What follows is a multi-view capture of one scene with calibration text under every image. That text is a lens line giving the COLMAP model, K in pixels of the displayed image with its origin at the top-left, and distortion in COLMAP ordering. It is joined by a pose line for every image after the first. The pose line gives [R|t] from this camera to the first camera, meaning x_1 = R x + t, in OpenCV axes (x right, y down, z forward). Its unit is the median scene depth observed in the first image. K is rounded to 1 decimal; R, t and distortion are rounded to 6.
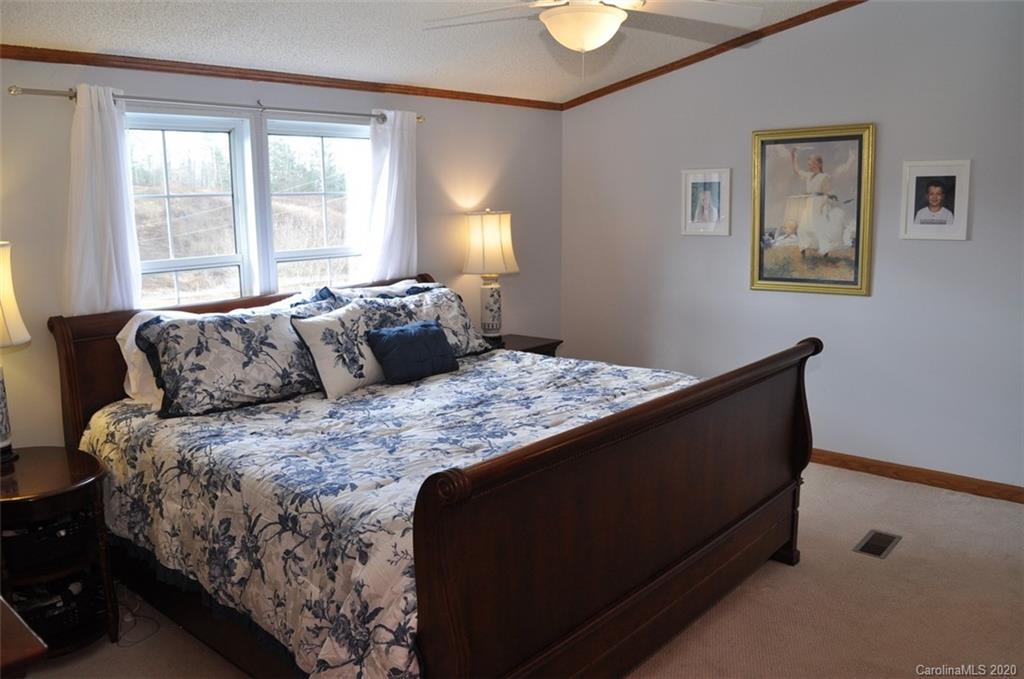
lens RADIAL K [[798.1, 0, 512.0], [0, 798.1, 339.5], [0, 0, 1]] dist [-0.091660, 0.017650]
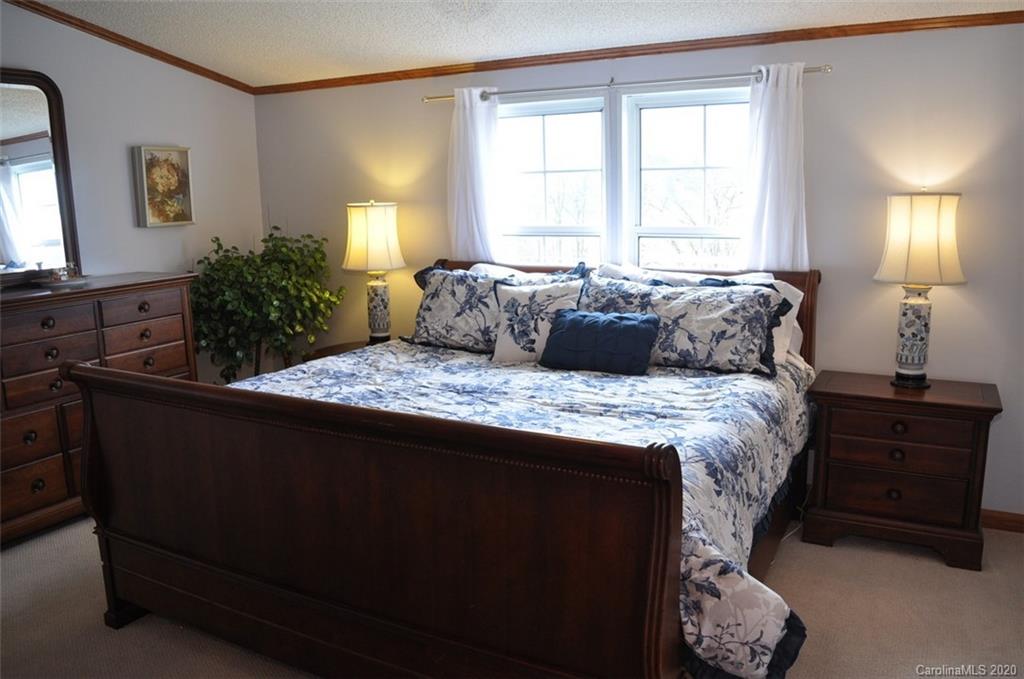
lens RADIAL K [[798.1, 0, 512.0], [0, 798.1, 339.5], [0, 0, 1]] dist [-0.091660, 0.017650]
pose [[0.222404, 0.191008, -0.956061, 0.775872], [-0.154186, 0.975171, 0.158959, -0.125474], [0.962685, 0.112058, 0.246333, 0.722492]]
